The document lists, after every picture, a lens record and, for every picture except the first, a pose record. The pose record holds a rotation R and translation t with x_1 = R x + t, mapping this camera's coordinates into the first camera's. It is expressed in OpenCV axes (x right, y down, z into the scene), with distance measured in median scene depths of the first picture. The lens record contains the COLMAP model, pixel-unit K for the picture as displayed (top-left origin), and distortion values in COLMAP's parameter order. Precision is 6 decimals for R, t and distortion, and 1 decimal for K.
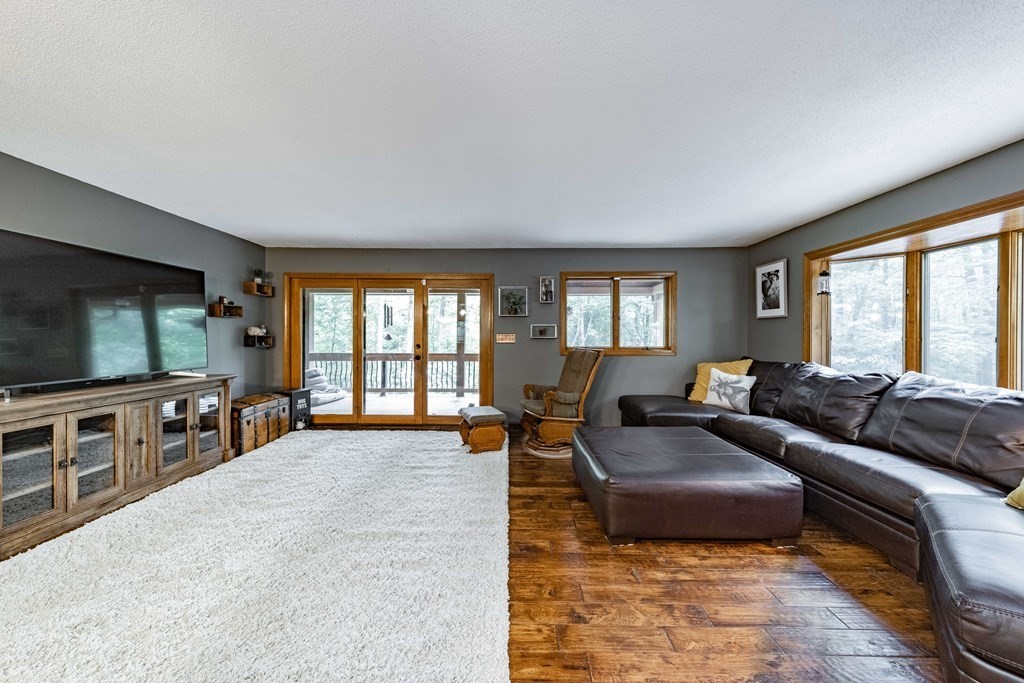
lens RADIAL K [[368.7, 0, 511.4], [0, 368.7, 340.8], [0, 0, 1]] dist [0.009007, -0.000555]
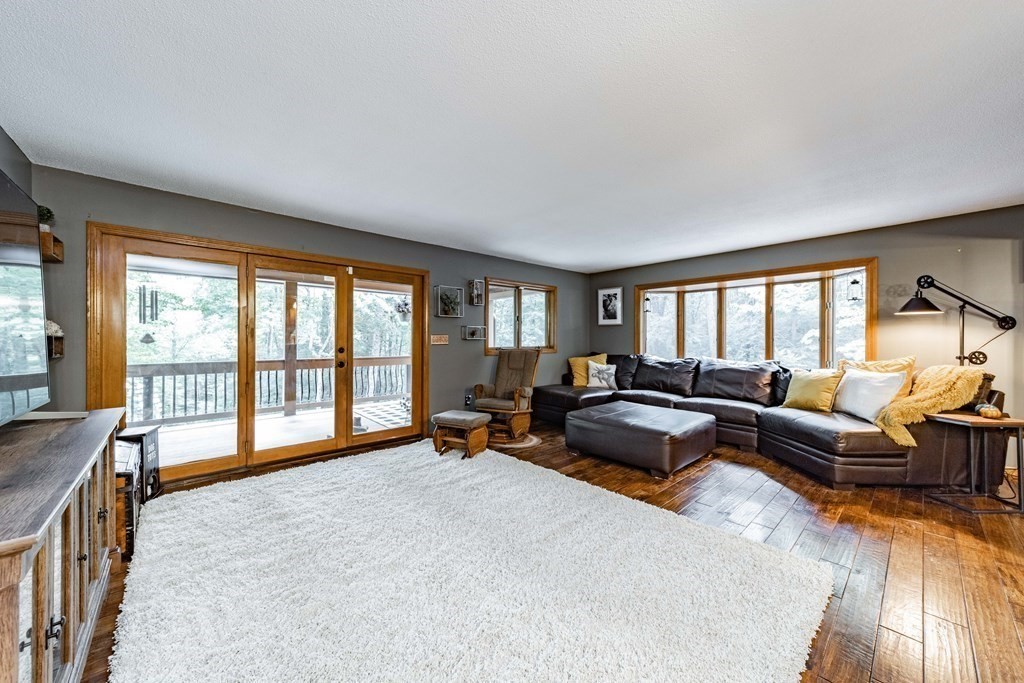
lens RADIAL K [[368.7, 0, 535.7], [0, 368.7, 338.6], [0, 0, 1]] dist [0.009007, -0.000555]
pose [[0.721033, -0.000314, 0.692900, -0.507037], [0.008038, 0.999936, -0.007911, 0.000662], [-0.692854, 0.011274, 0.720990, 0.137908]]
